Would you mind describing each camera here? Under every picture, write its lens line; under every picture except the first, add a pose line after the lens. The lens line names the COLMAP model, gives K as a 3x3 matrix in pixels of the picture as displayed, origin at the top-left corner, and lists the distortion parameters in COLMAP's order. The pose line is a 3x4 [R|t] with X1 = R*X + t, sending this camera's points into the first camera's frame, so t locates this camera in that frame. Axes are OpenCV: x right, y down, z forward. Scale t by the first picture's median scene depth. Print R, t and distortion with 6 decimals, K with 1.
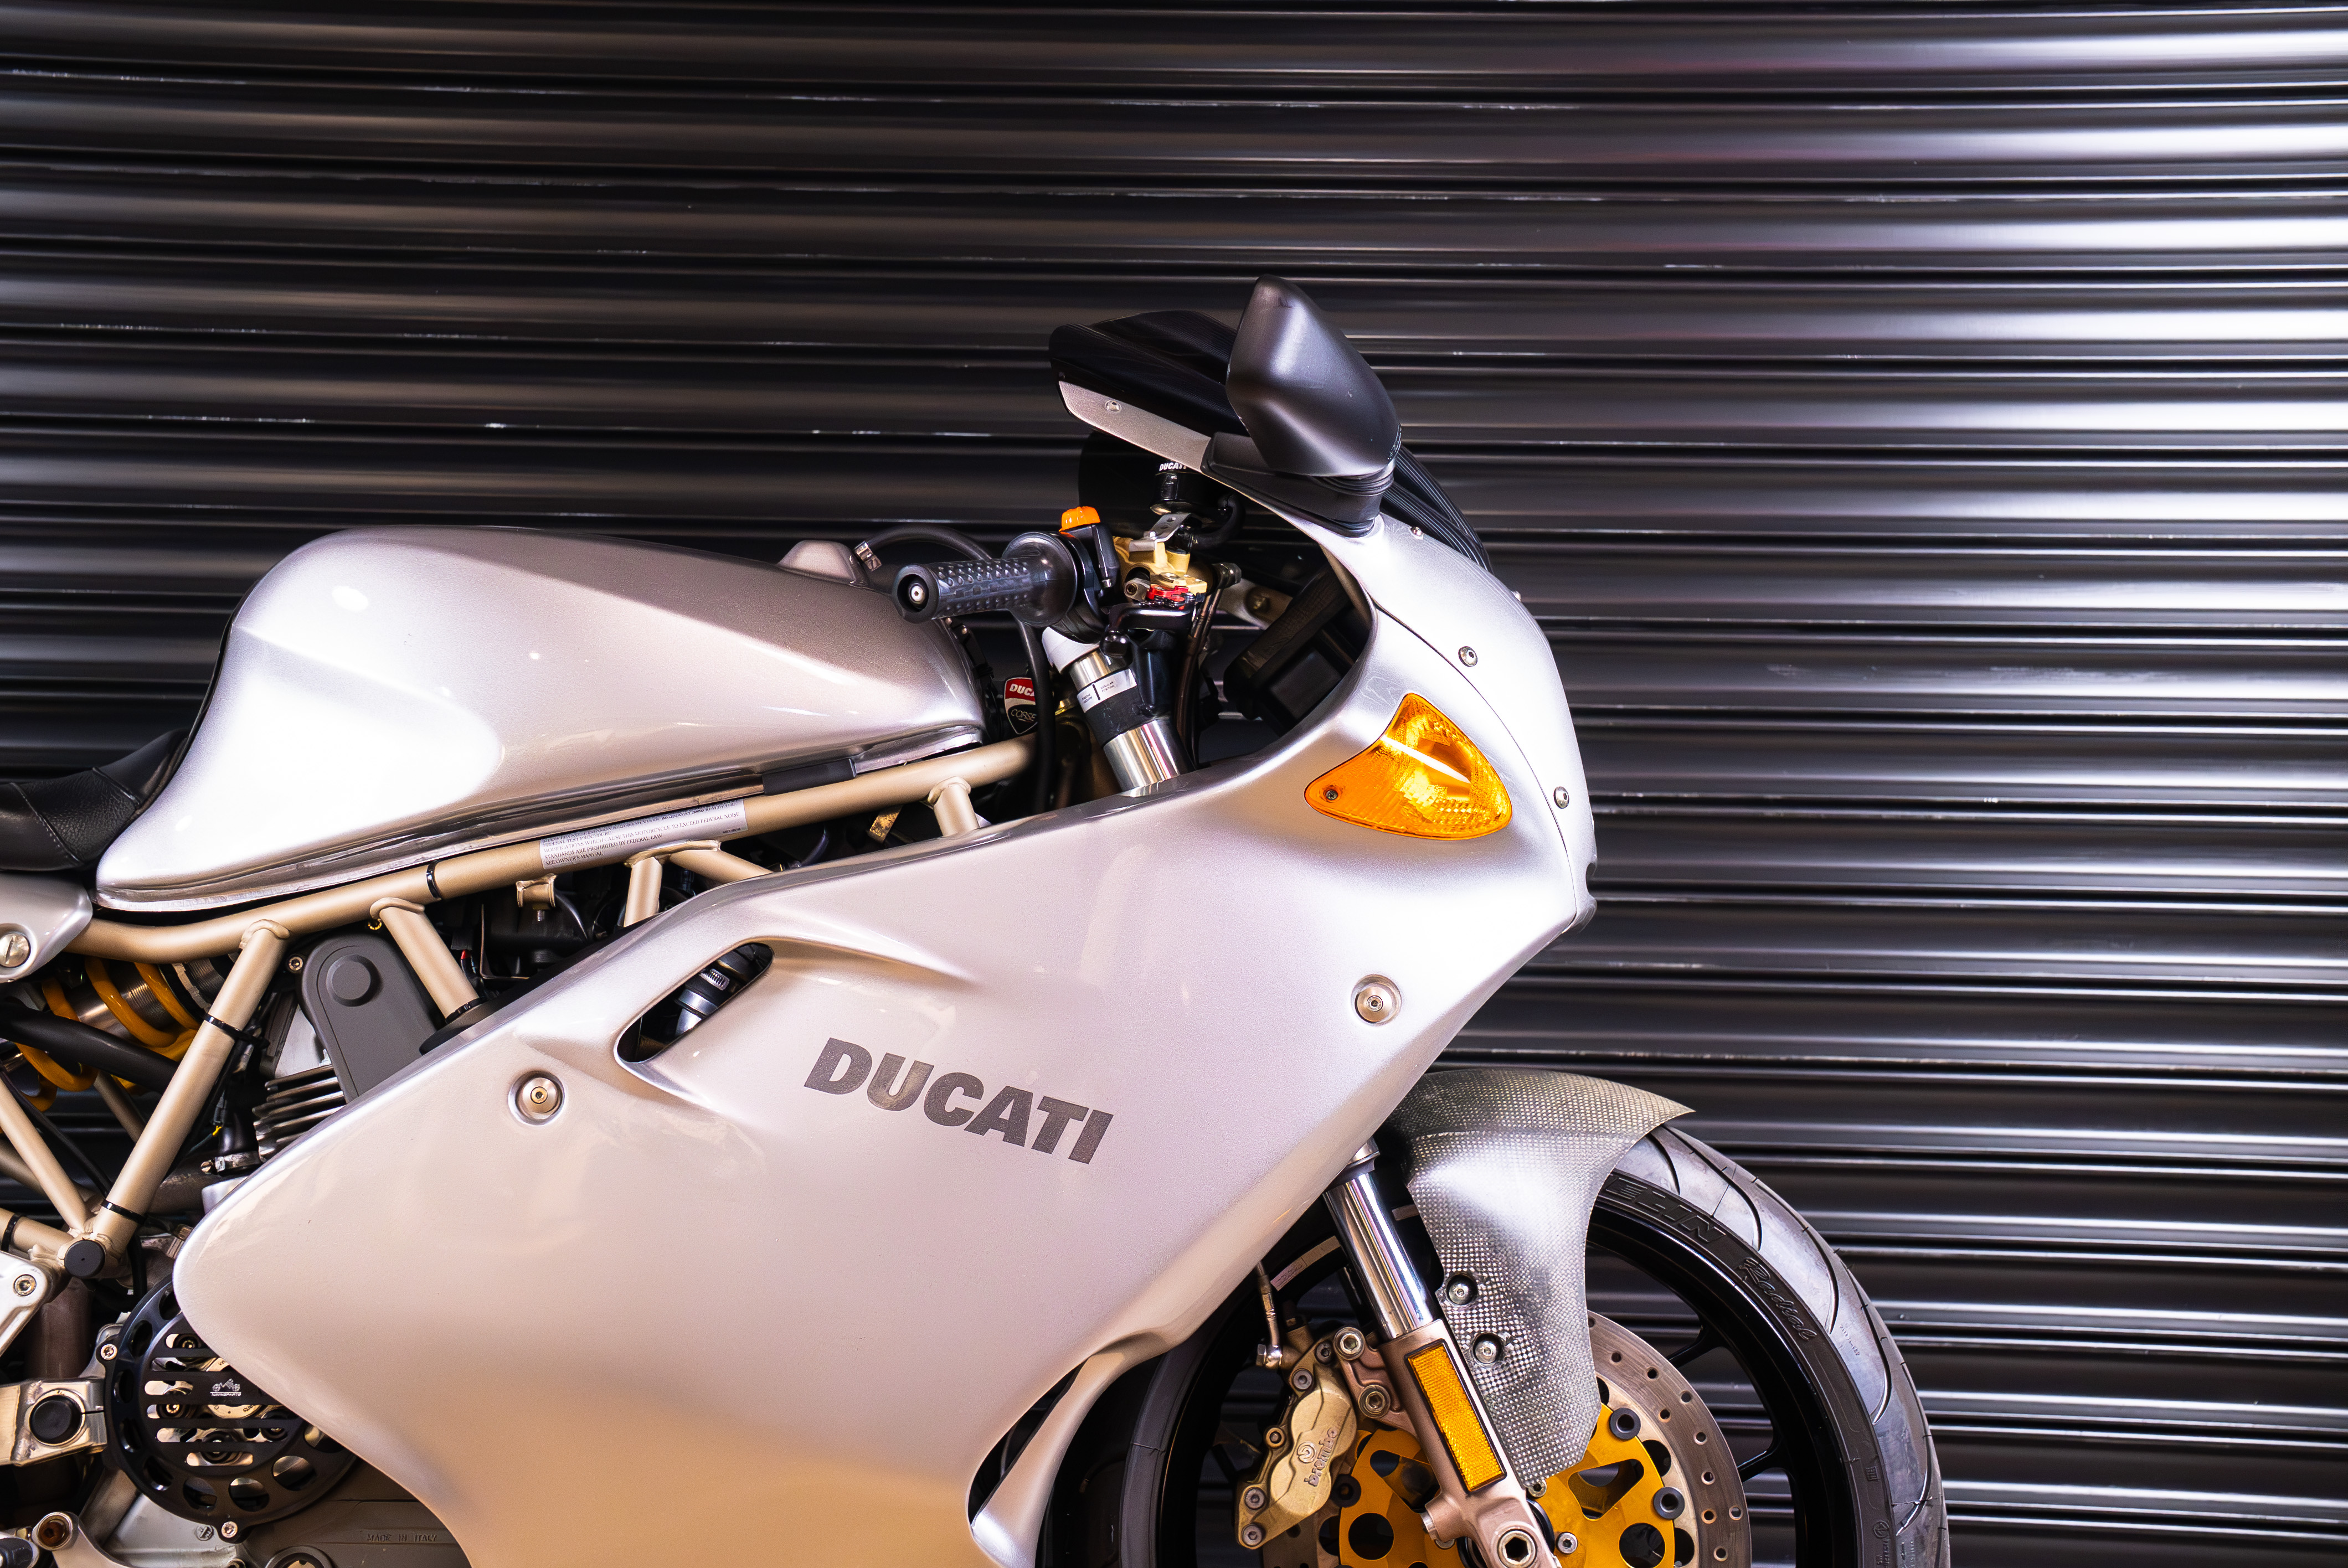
lens RADIAL K [[3045.3, 0, 1180.6], [0, 3045.3, 778.3], [0, 0, 1]] dist [0.152063, 0.000000]
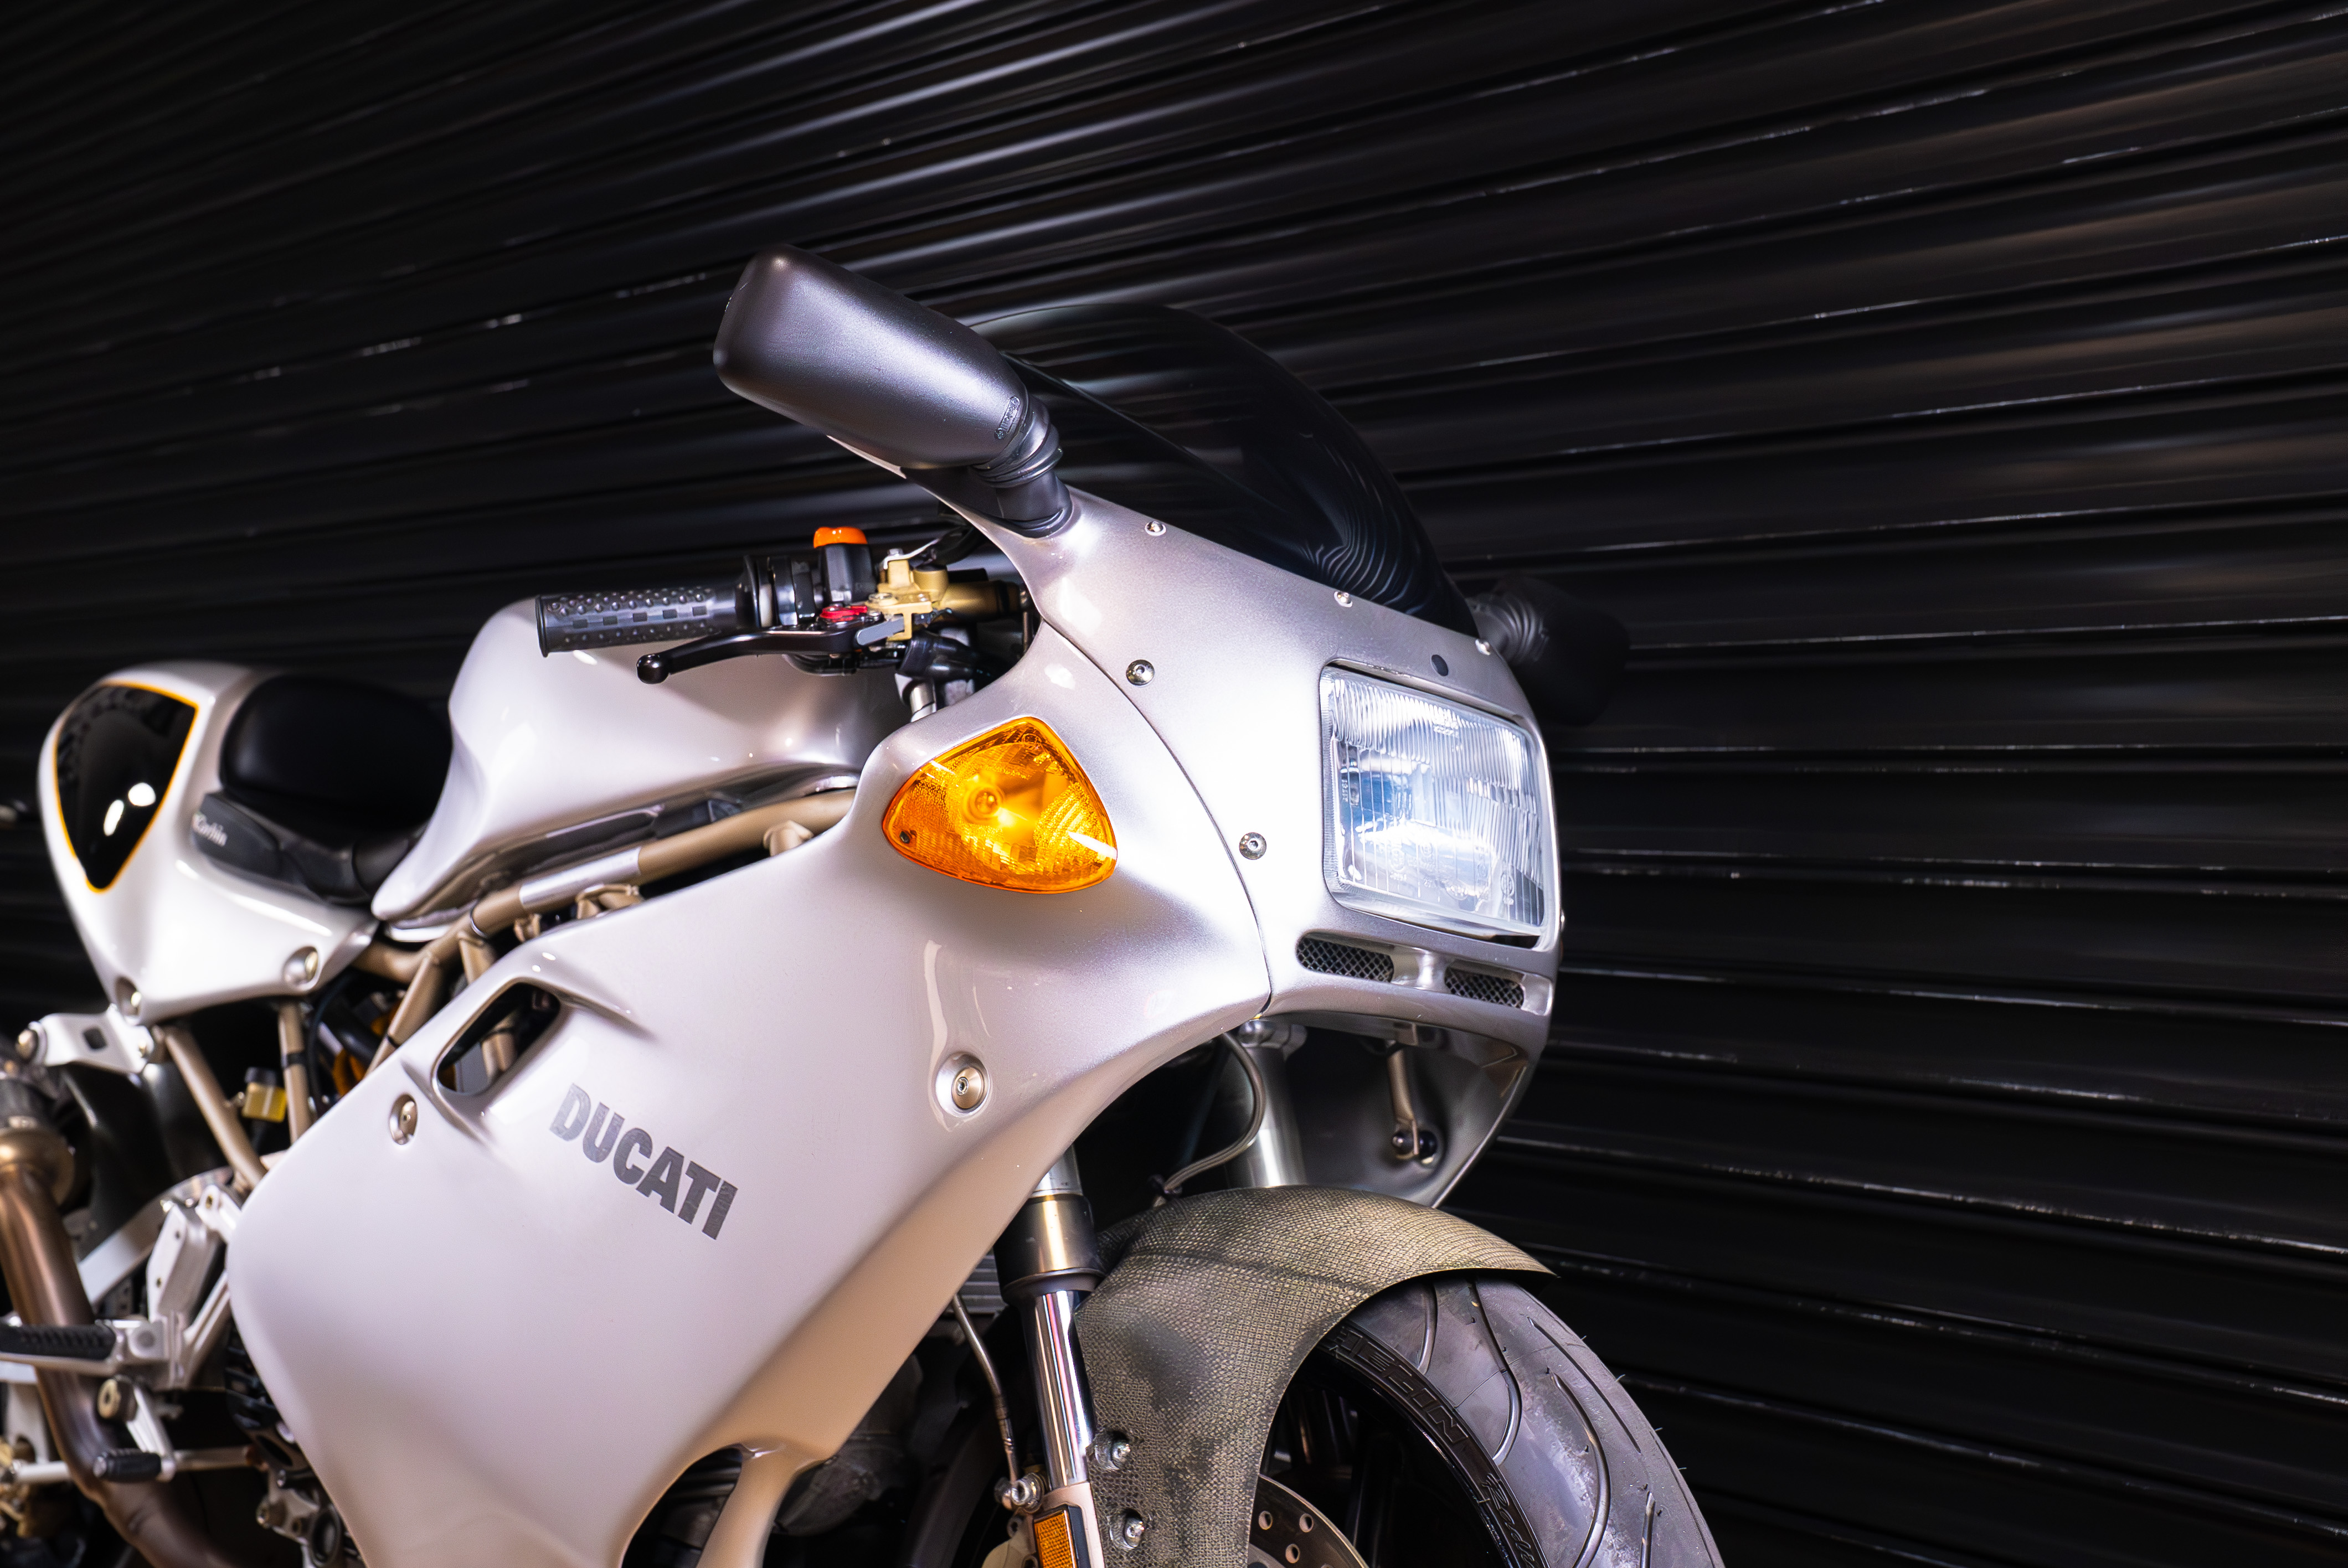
lens RADIAL K [[2570.6, 0, 1157.1], [0, 2570.6, 799.1], [0, 0, 1]] dist [0.122296, 0.000000]
pose [[0.716505, -0.009145, -0.697522, 0.577537], [-0.013520, 0.999544, -0.026993, 0.012897], [0.697451, 0.028771, 0.716055, 0.507185]]
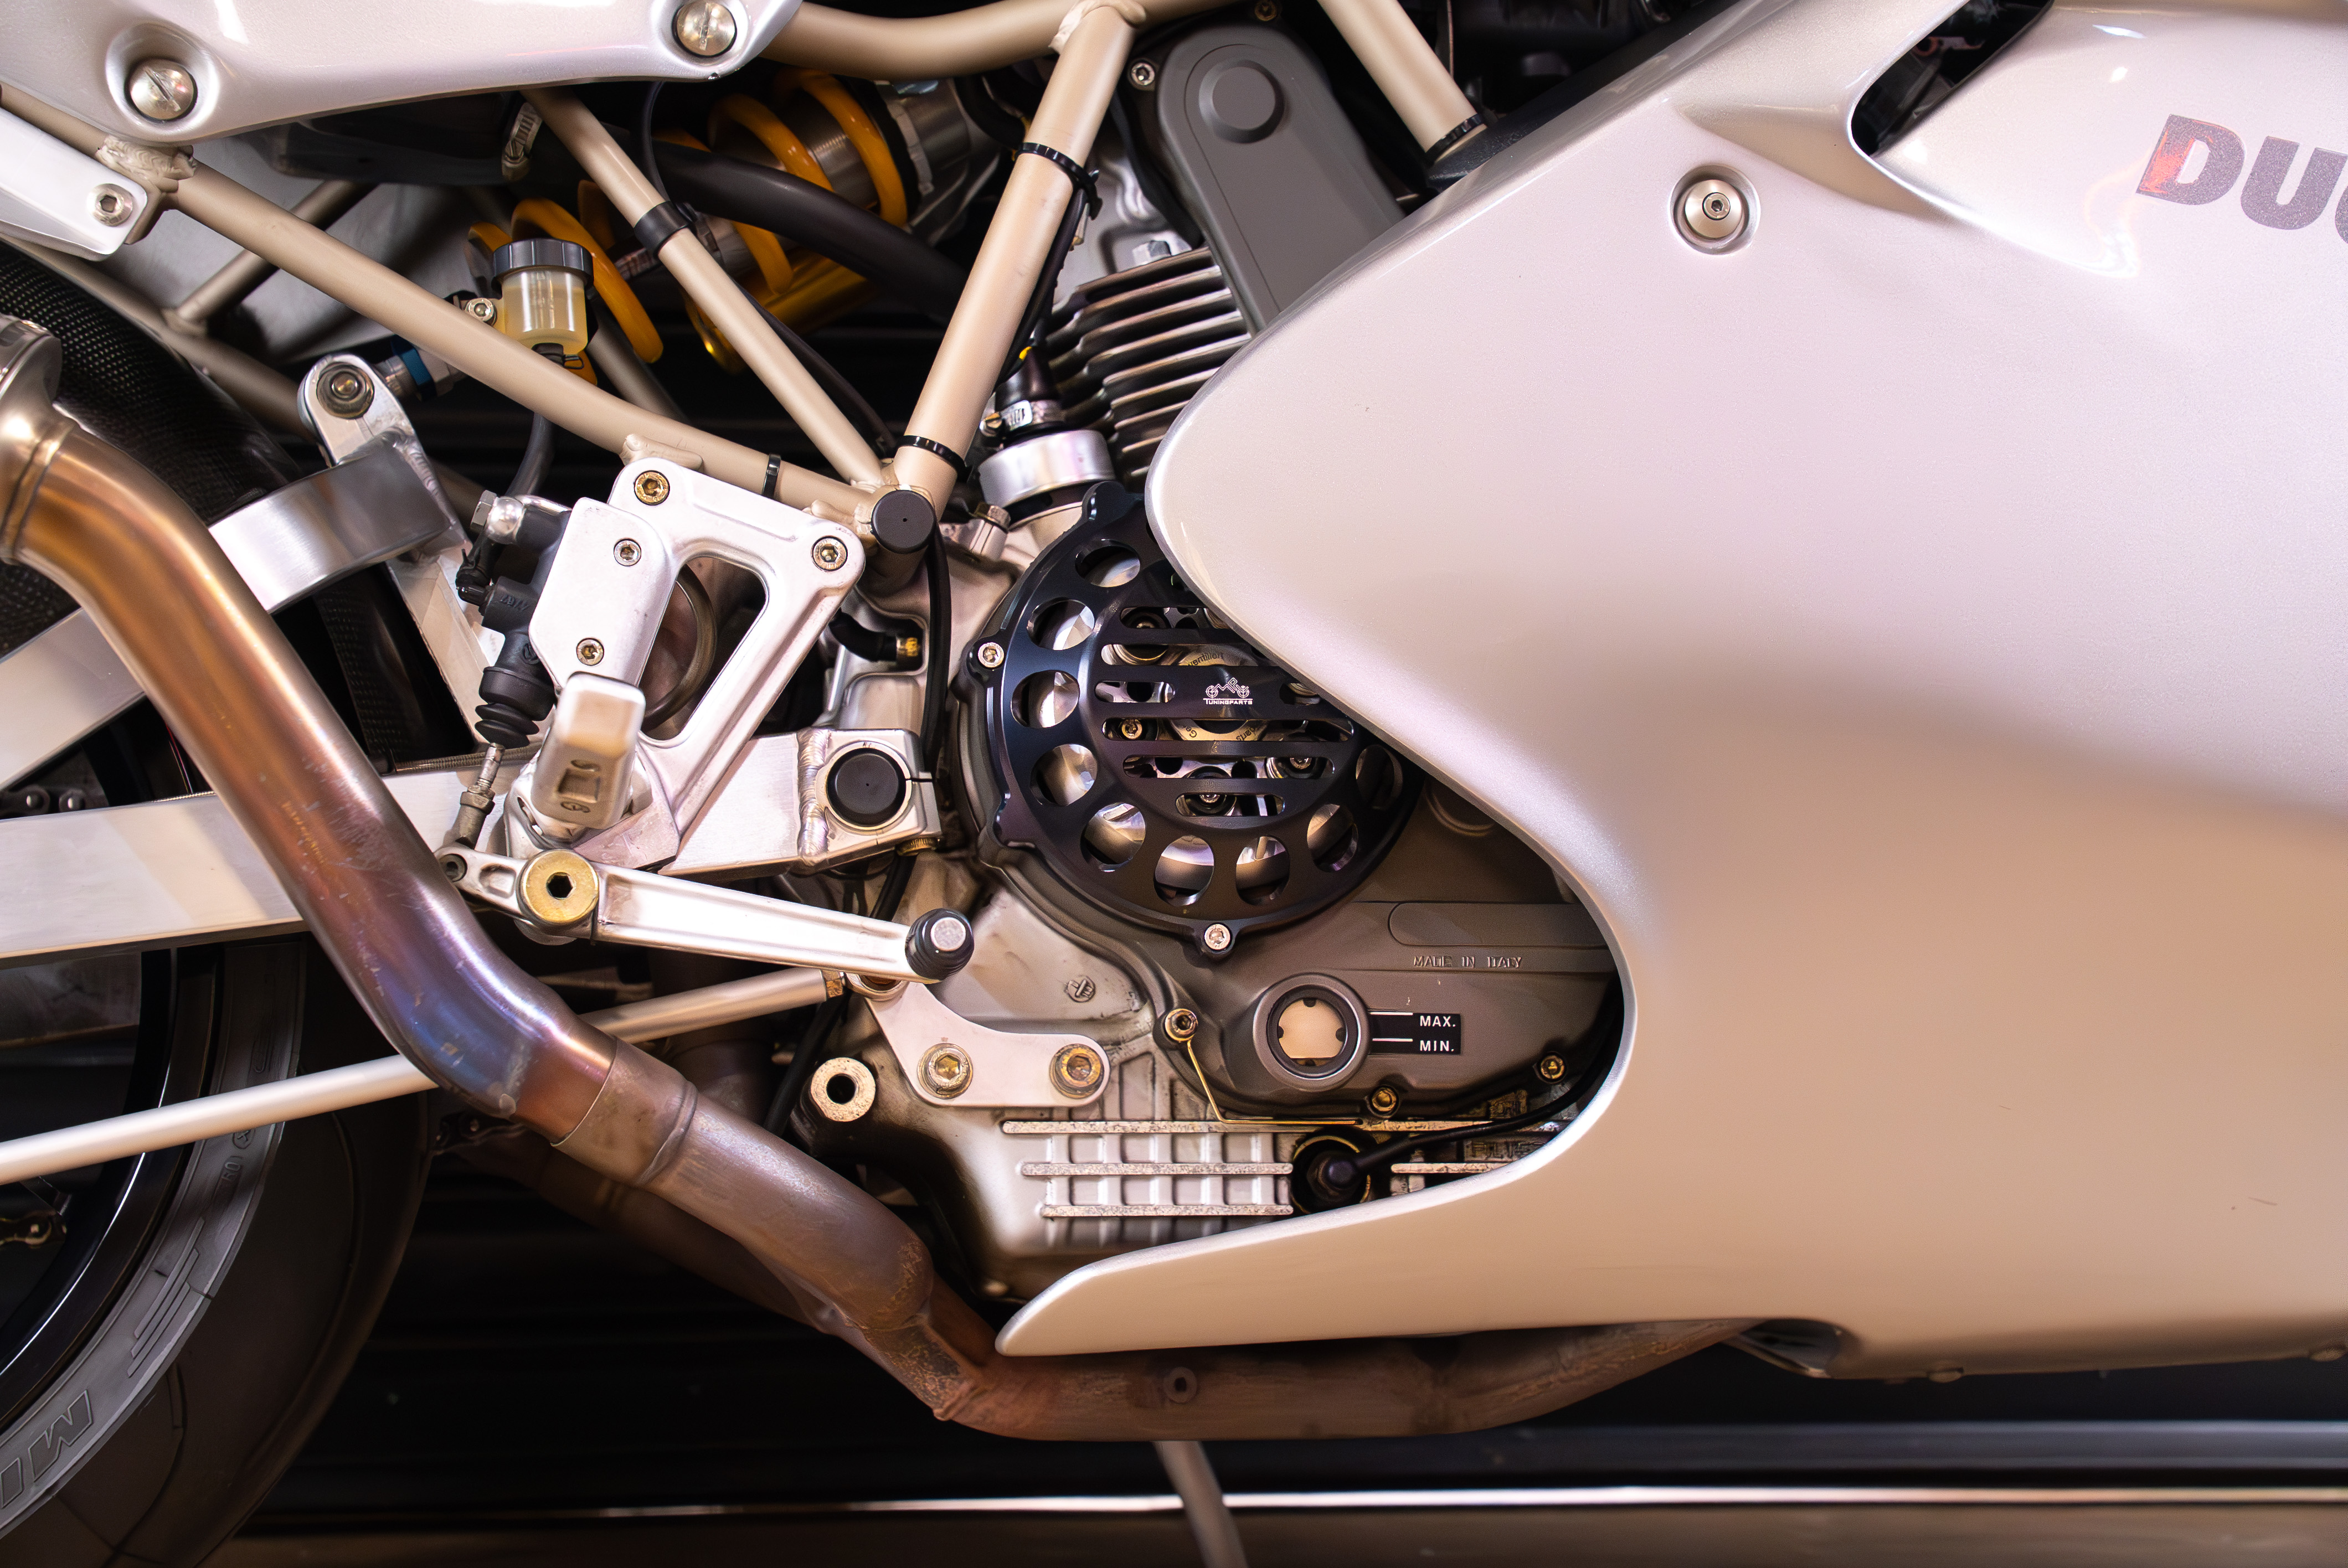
lens RADIAL K [[4548.5, 0, 1173.2], [0, 4548.5, 754.2], [0, 0, 1]] dist [0.369511, 0.000000]
pose [[0.983626, -0.016008, 0.179511, -0.453573], [0.020924, 0.999455, -0.025527, 0.219889], [-0.179005, 0.028865, 0.983425, 0.130735]]
